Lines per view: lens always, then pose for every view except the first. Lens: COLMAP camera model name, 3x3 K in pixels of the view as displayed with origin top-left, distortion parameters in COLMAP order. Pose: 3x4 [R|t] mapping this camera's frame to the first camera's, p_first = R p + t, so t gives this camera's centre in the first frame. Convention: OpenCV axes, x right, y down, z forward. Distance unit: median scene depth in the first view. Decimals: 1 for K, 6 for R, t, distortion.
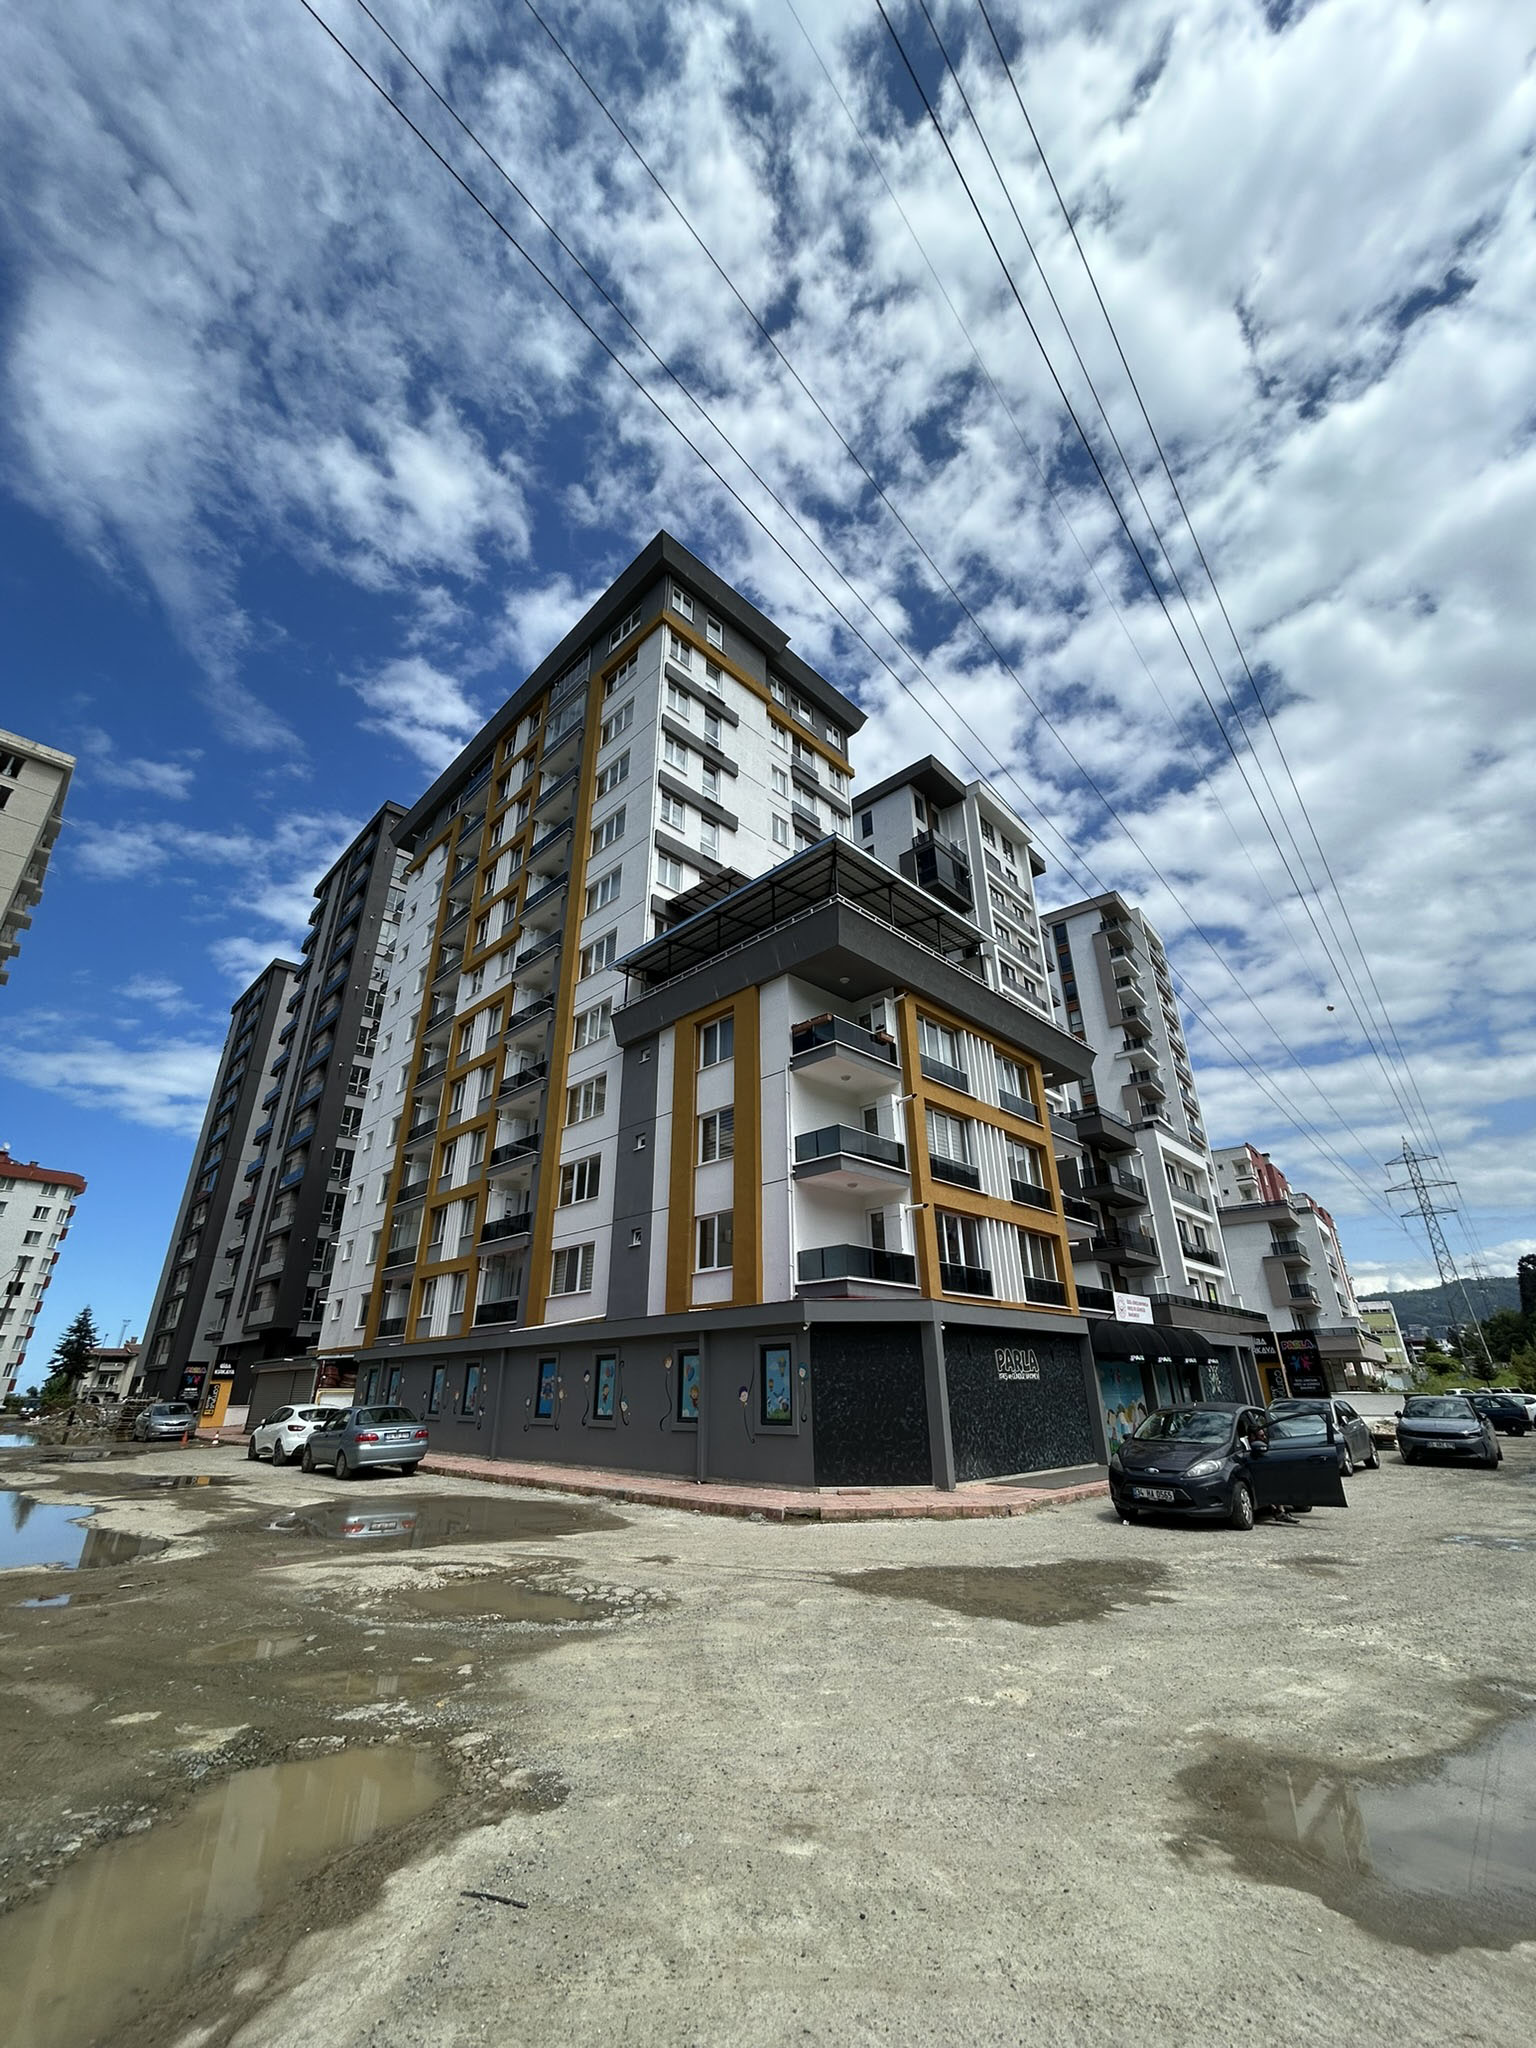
lens RADIAL K [[822.0, 0, 768.9], [0, 822.0, 1026.1], [0, 0, 1]] dist [-0.007028, 0.003678]
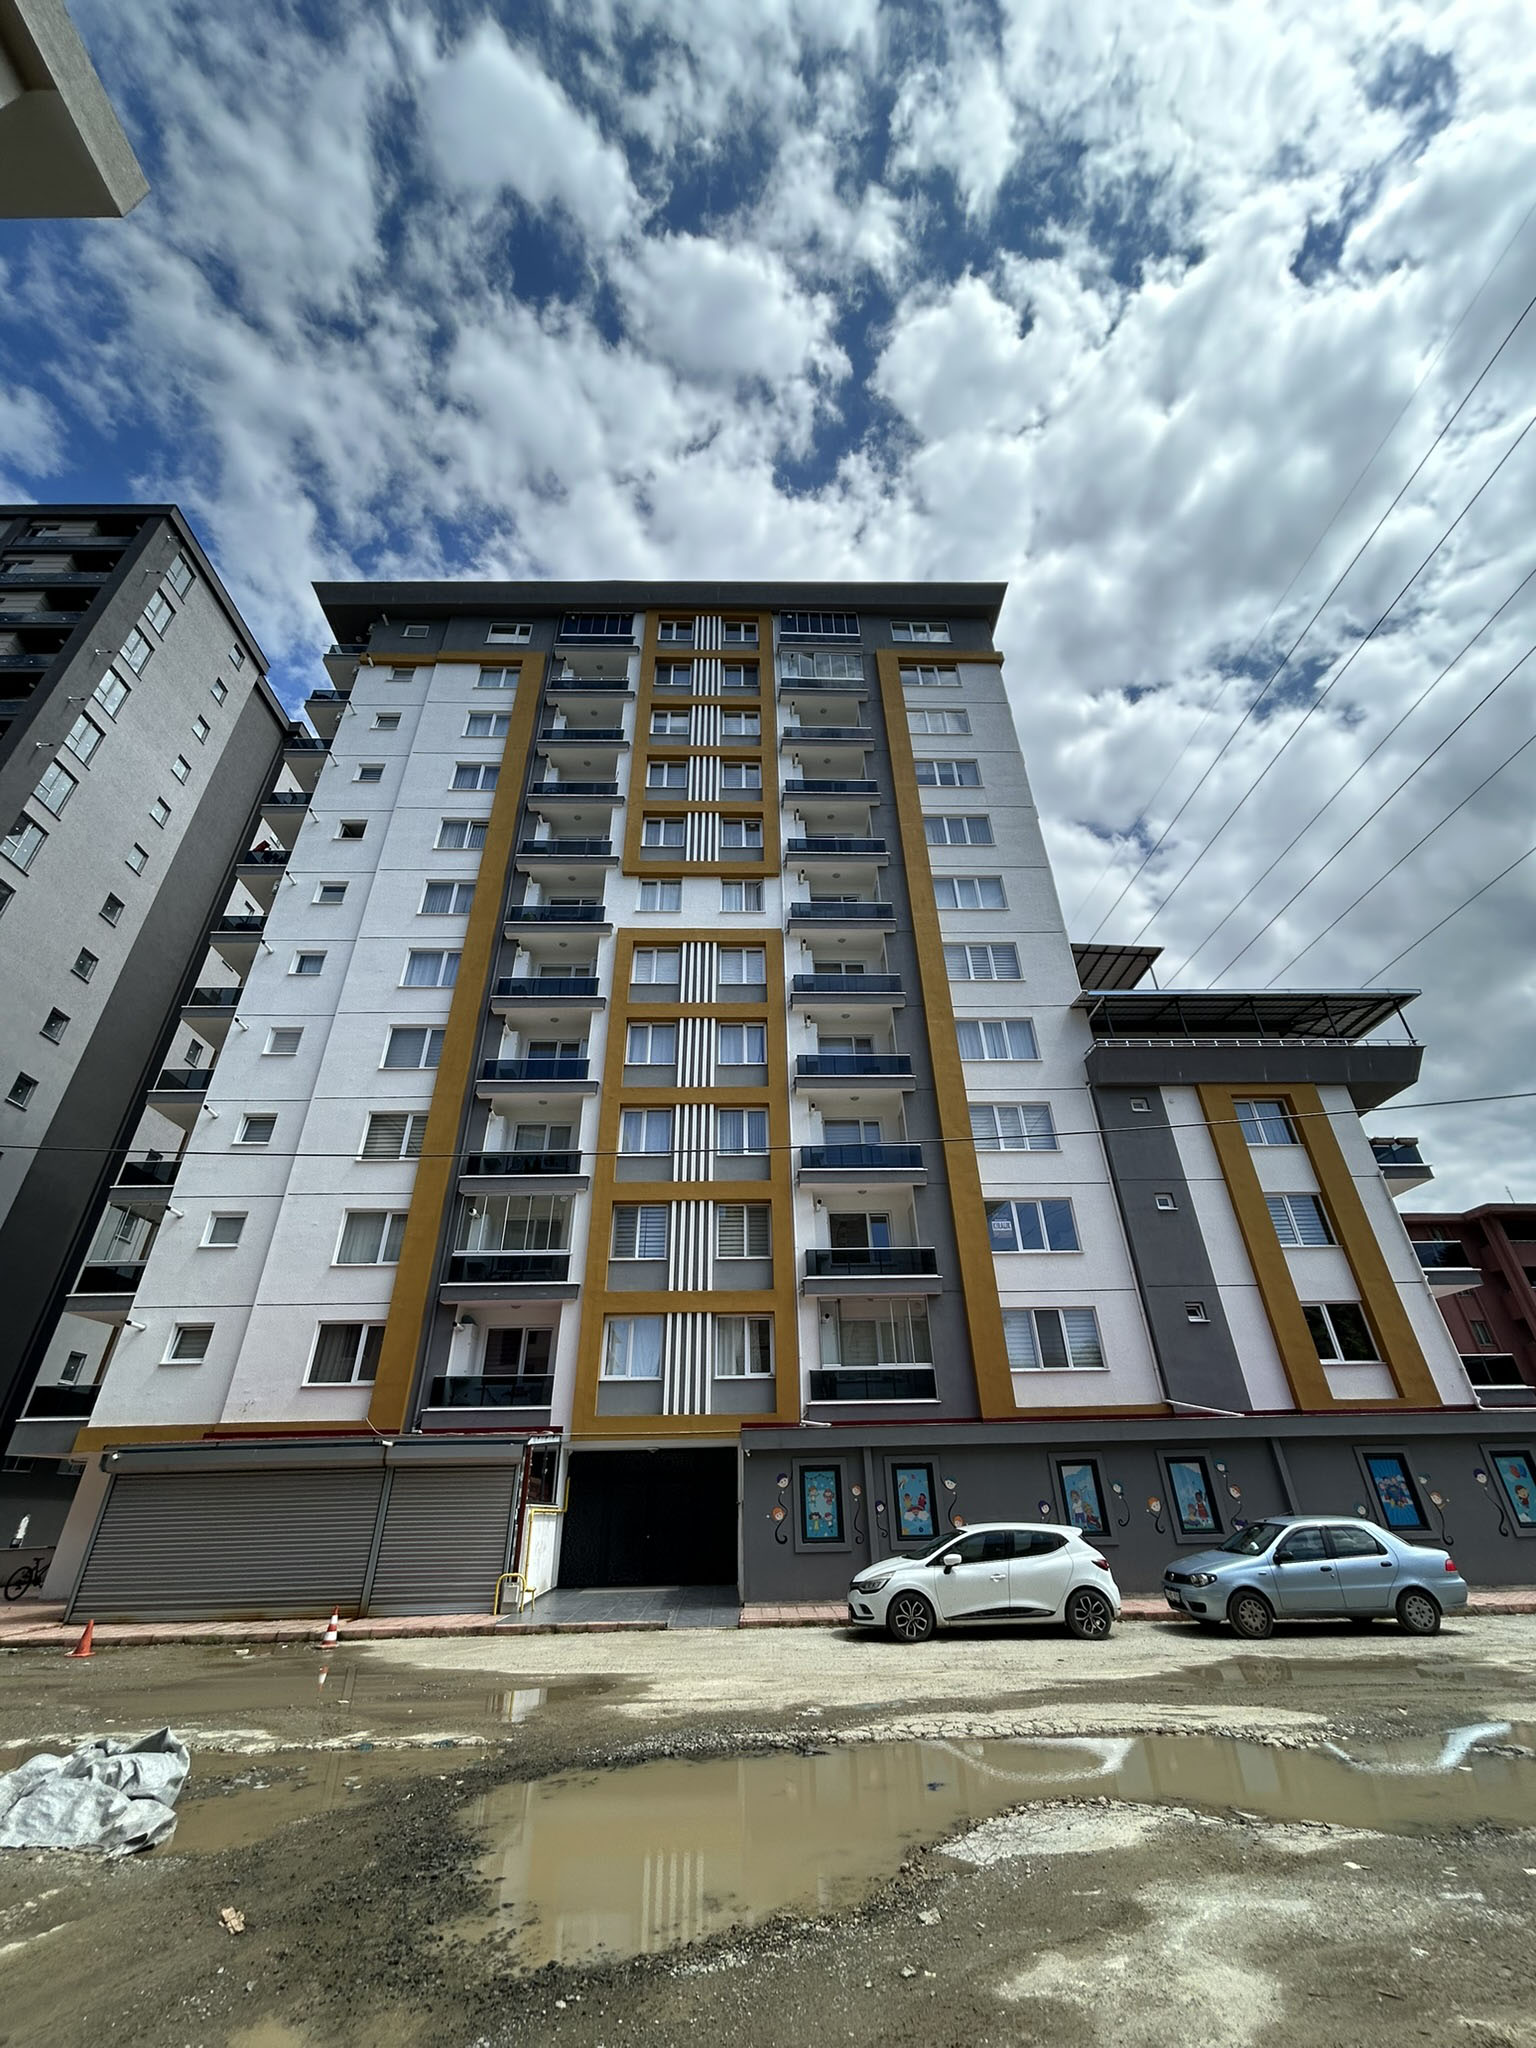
lens RADIAL K [[819.8, 0, 769.4], [0, 819.8, 1026.5], [0, 0, 1]] dist [-0.001450, -0.000497]
pose [[0.685177, 0.383390, 0.619310, -0.998301], [-0.285084, 0.923586, -0.256351, 0.297005], [-0.670268, -0.000909, 0.742118, 0.606872]]
